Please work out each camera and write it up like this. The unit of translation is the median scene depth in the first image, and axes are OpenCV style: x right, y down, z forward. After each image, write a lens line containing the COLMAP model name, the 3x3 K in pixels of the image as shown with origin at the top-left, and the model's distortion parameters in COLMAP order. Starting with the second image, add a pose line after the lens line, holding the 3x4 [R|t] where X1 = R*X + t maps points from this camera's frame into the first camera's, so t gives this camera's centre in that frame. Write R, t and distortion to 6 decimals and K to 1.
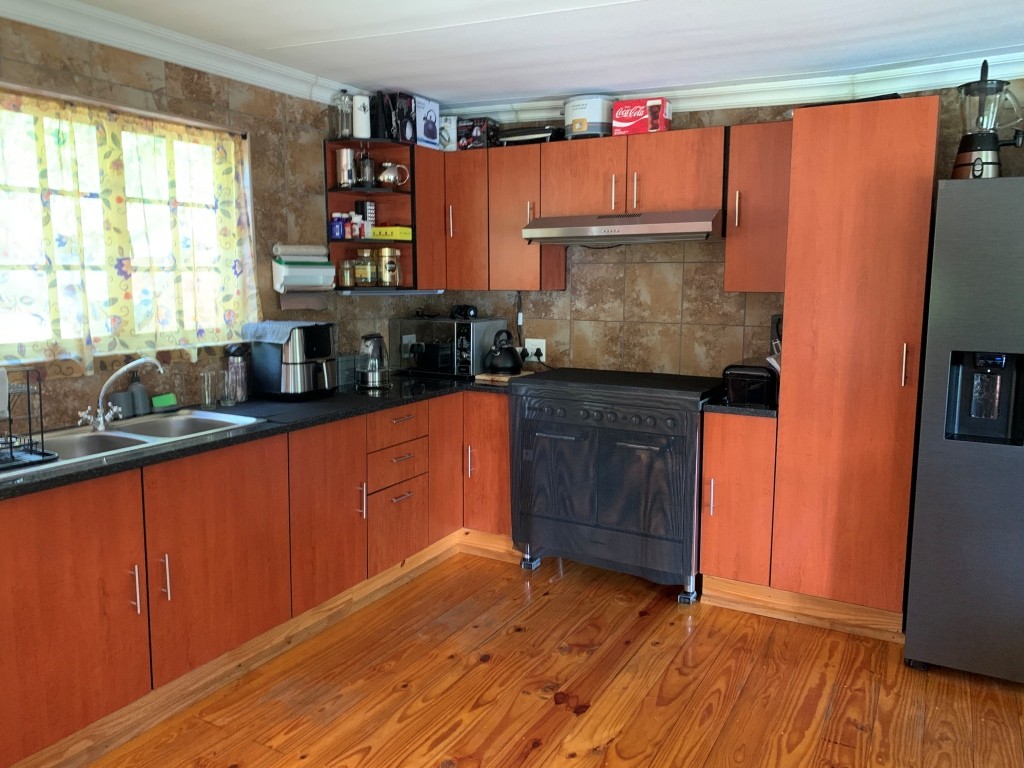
lens RADIAL K [[782.9, 0, 506.9], [0, 782.9, 375.7], [0, 0, 1]] dist [0.023037, -0.024717]
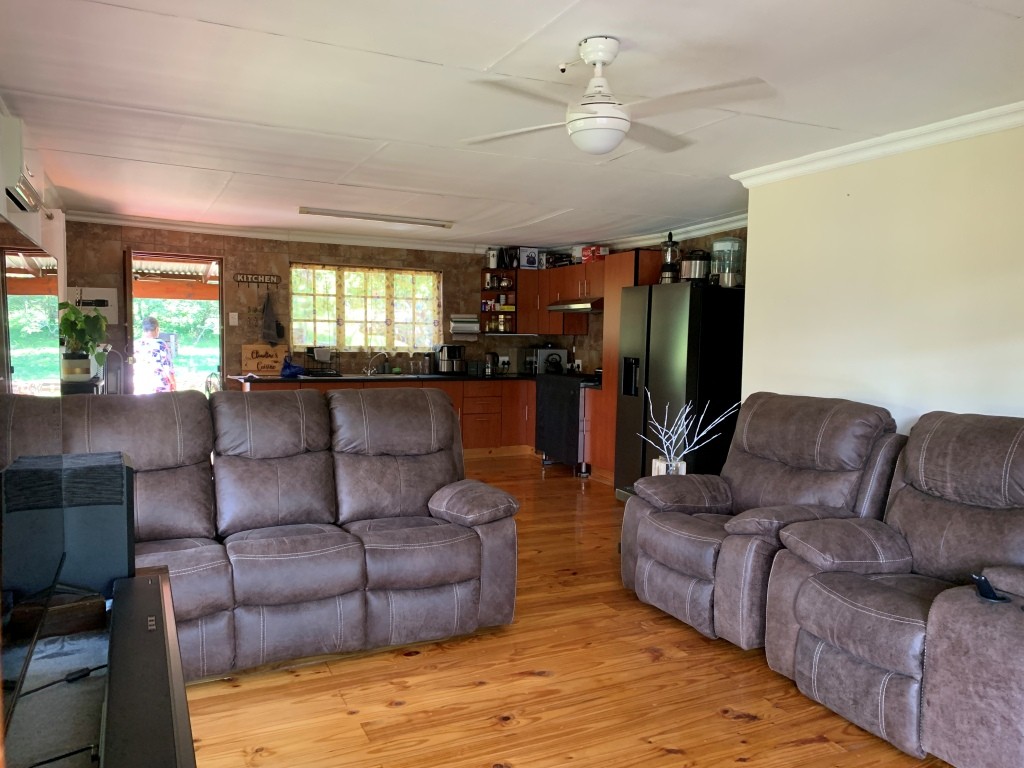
lens RADIAL K [[782.9, 0, 518.2], [0, 782.9, 390.0], [0, 0, 1]] dist [0.023037, -0.024717]
pose [[0.822385, 0.049686, -0.566757, 1.198525], [-0.086777, 0.995478, -0.038646, 0.138293], [0.562274, 0.080964, 0.822978, -0.829382]]
